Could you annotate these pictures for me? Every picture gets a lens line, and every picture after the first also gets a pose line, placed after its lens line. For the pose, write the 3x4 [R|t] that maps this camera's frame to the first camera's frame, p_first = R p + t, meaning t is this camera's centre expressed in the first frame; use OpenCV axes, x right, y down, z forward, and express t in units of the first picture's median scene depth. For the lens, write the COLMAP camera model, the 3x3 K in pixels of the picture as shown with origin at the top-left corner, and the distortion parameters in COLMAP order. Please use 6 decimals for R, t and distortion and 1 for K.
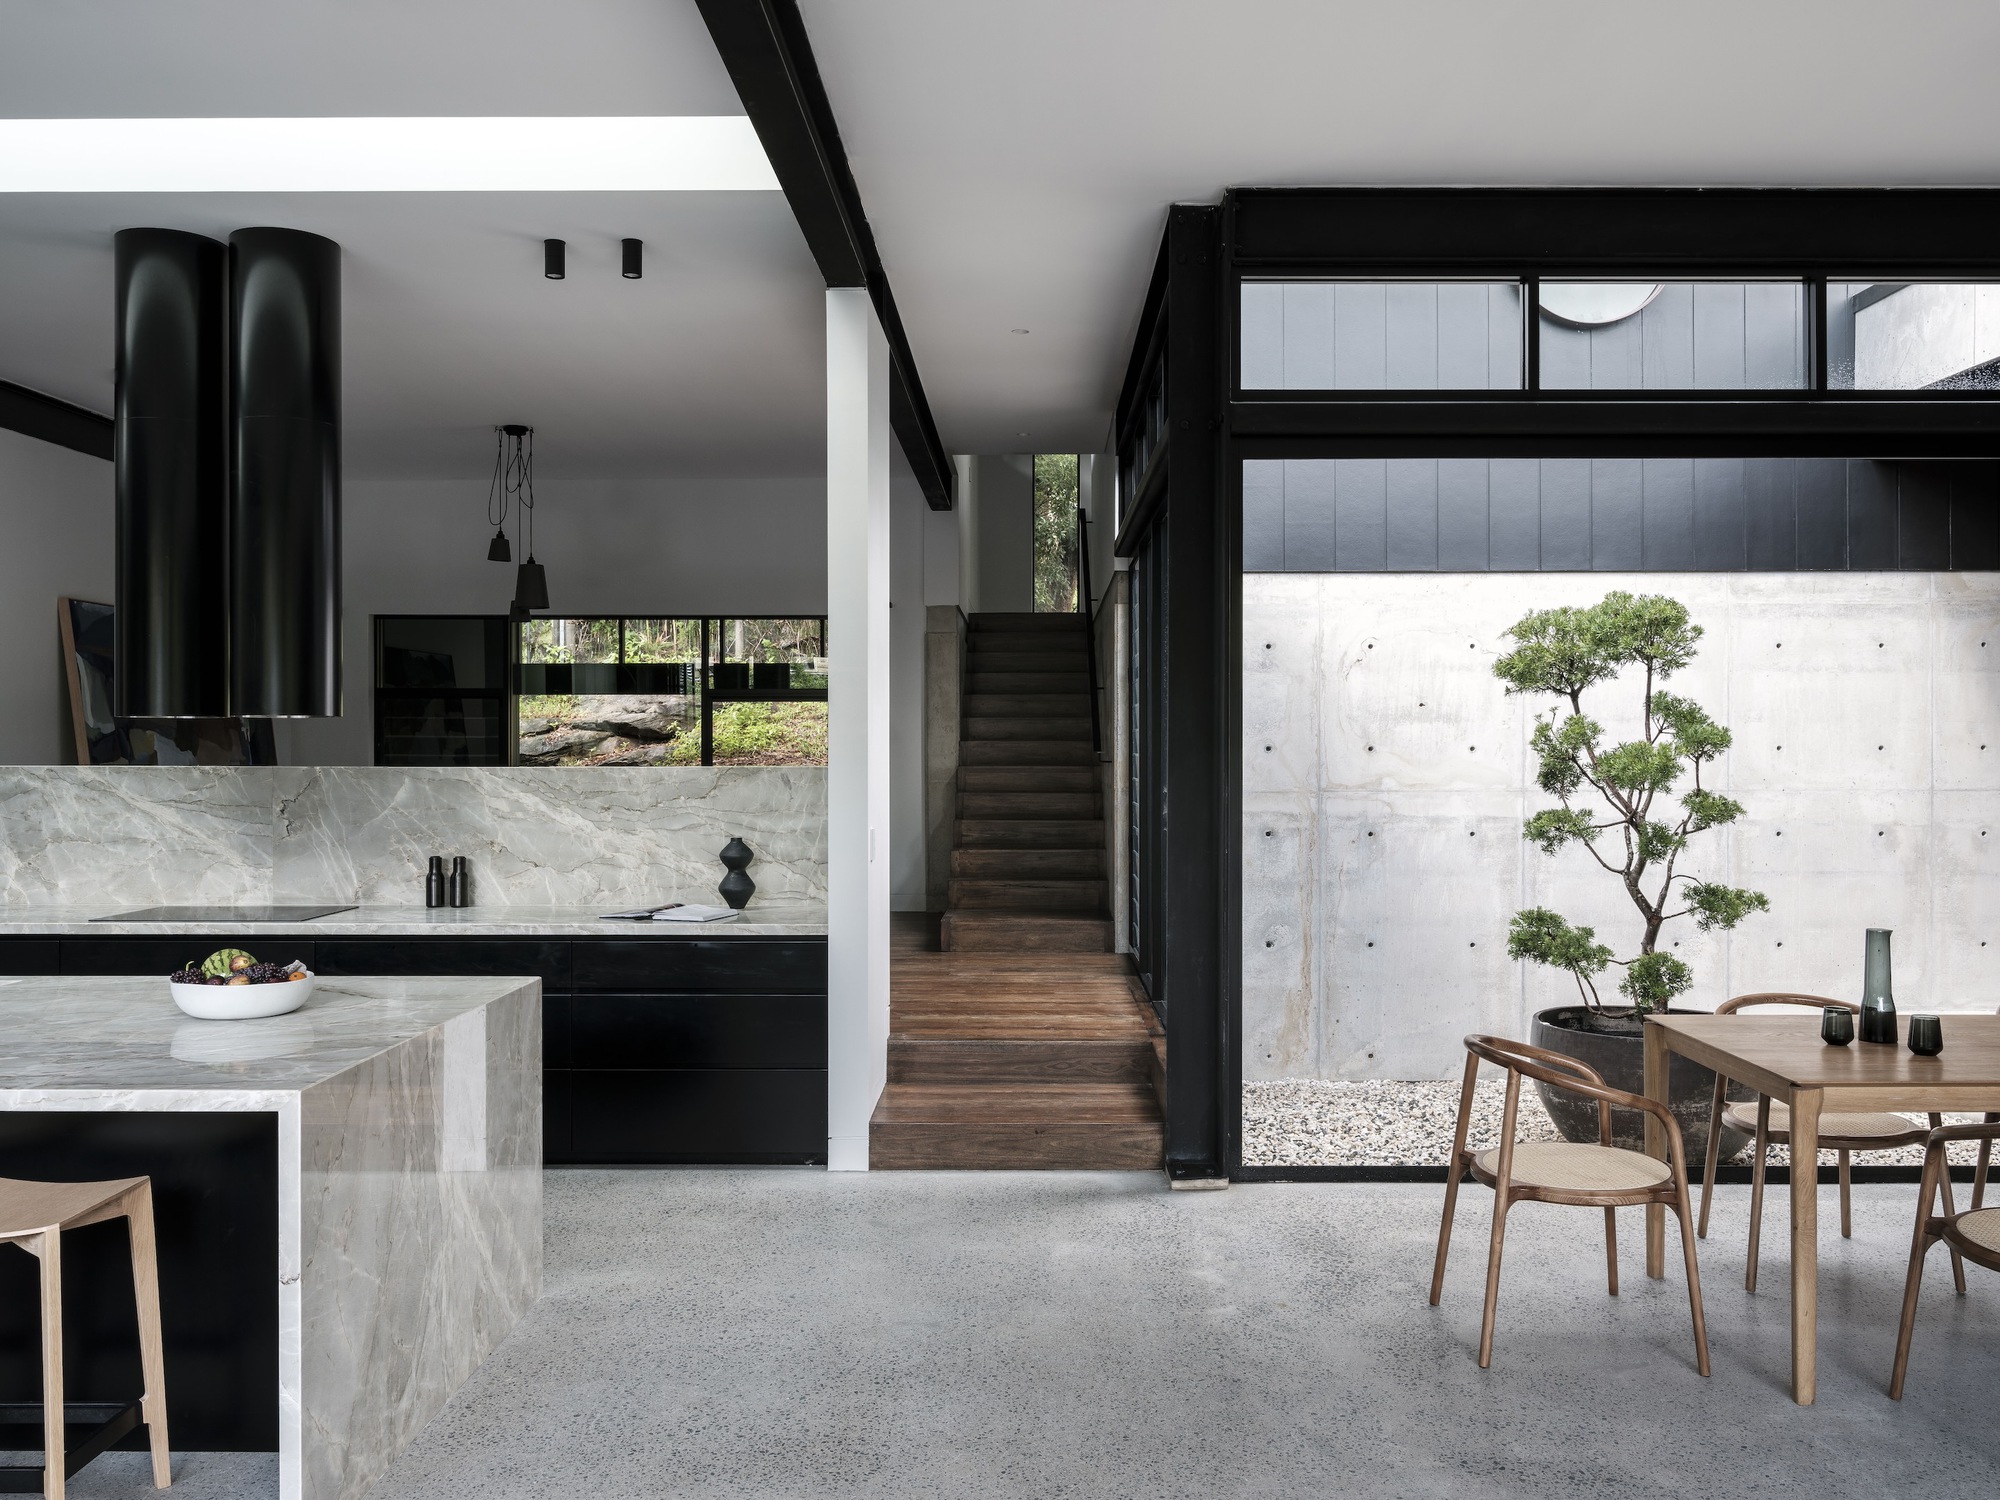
lens RADIAL K [[1582.8, 0, 1004.3], [0, 1582.8, 750.2], [0, 0, 1]] dist [-0.010610, -0.000882]
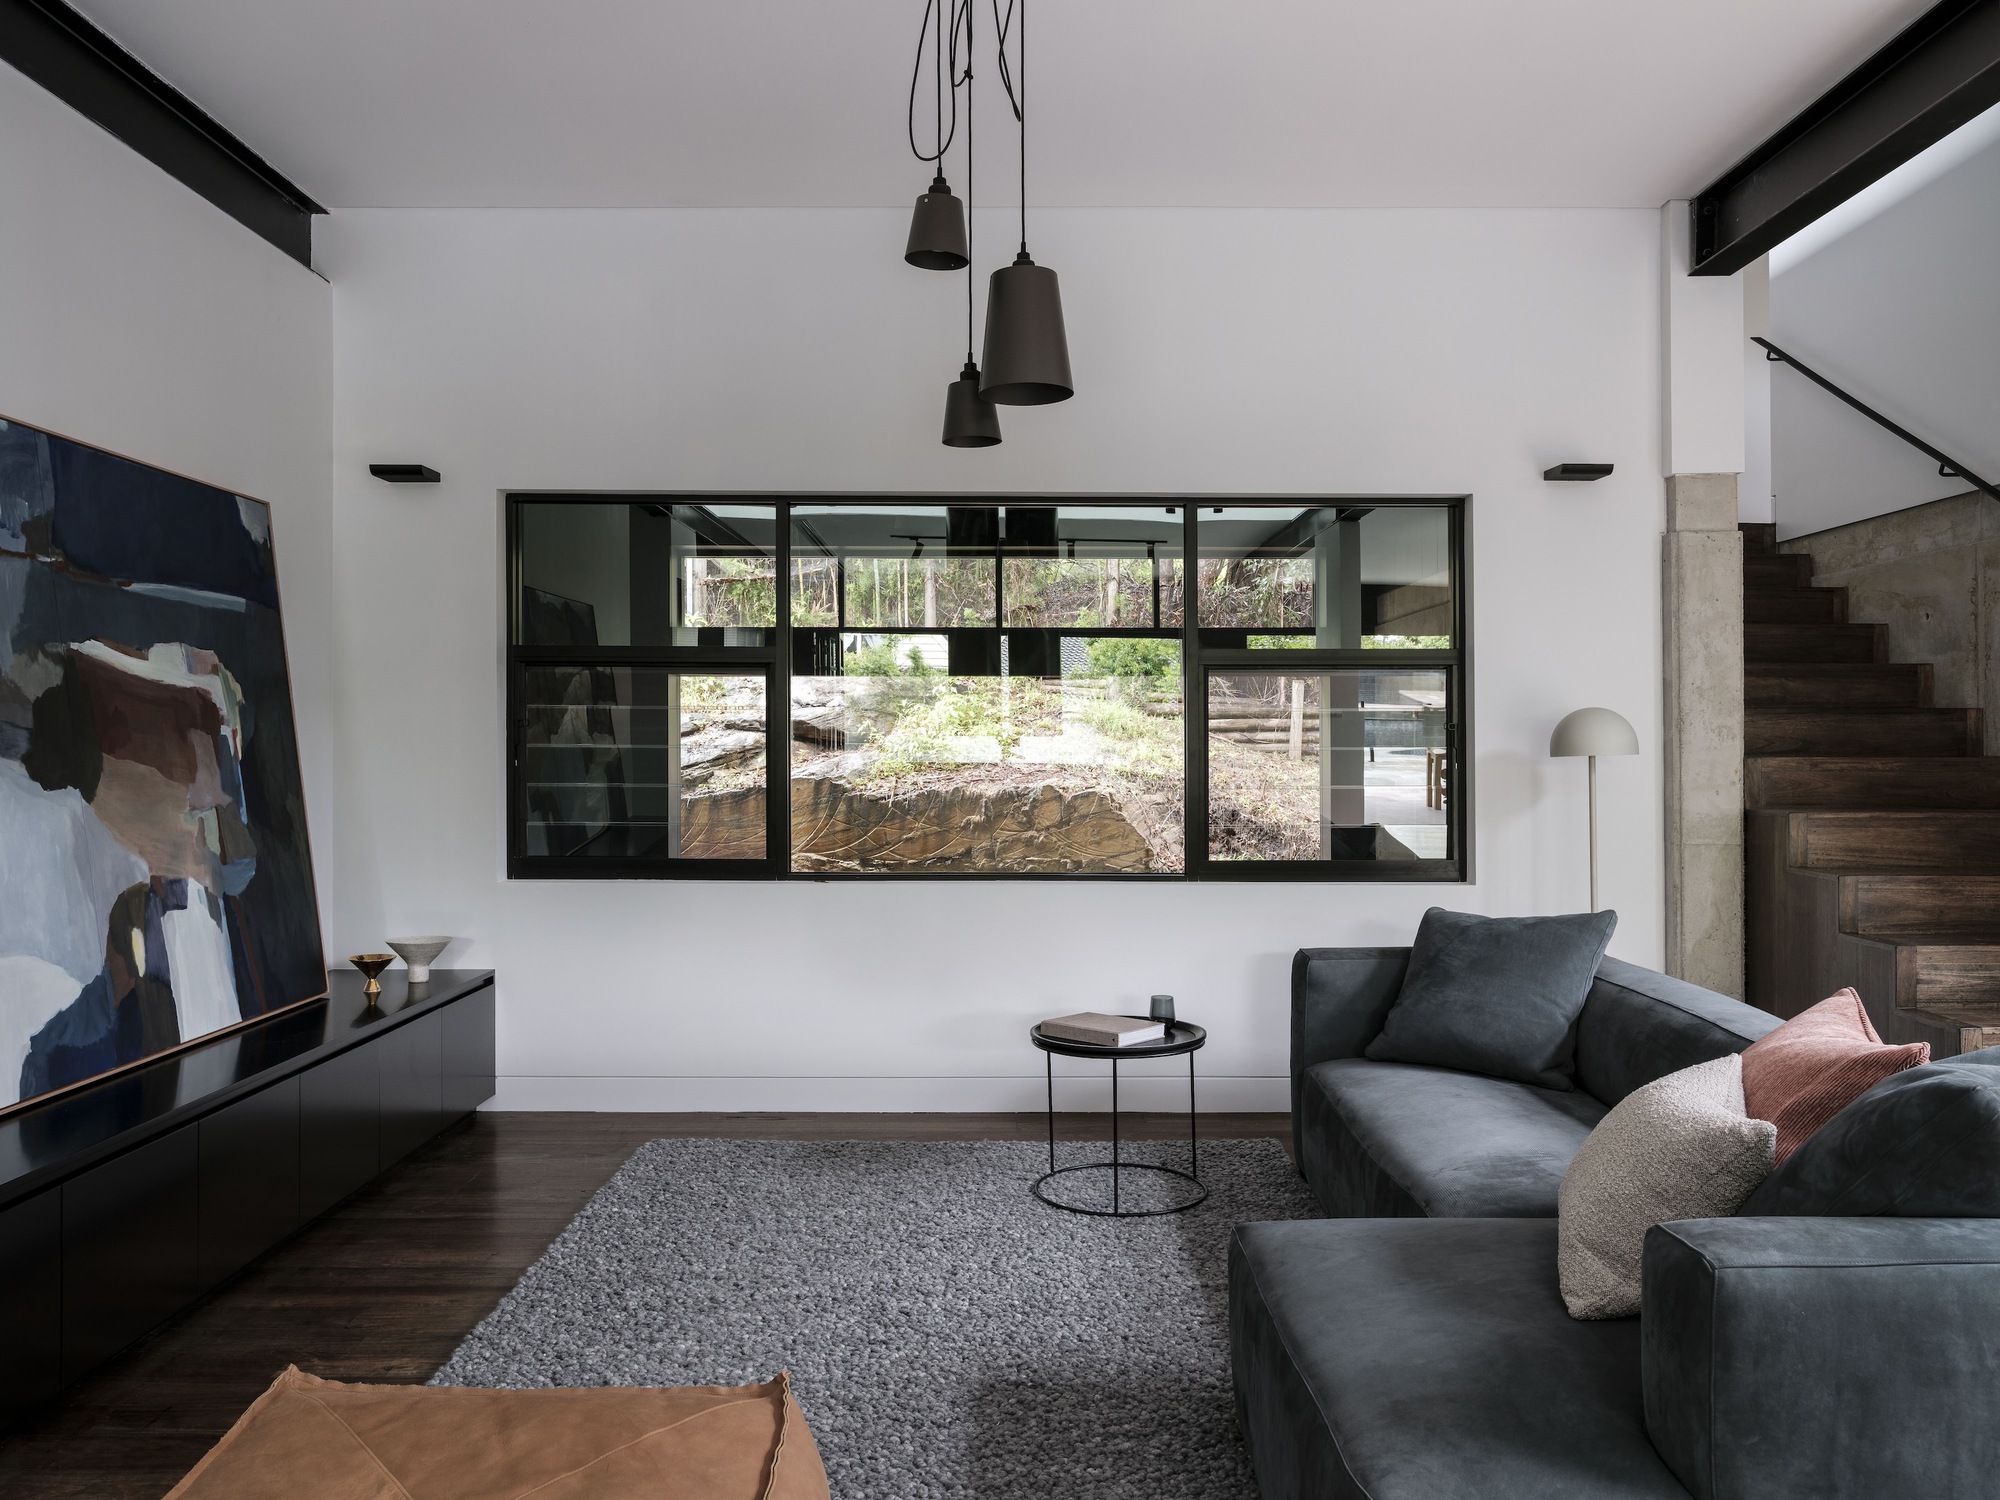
lens RADIAL K [[1560.4, 0, 999.0], [0, 1560.4, 748.8], [0, 0, 1]] dist [0.046581, 0.005090]
pose [[0.999983, 0.002503, -0.005247, -0.202567], [-0.002510, 0.999996, -0.001282, -0.006004], [0.005243, 0.001295, 0.999985, 0.429245]]
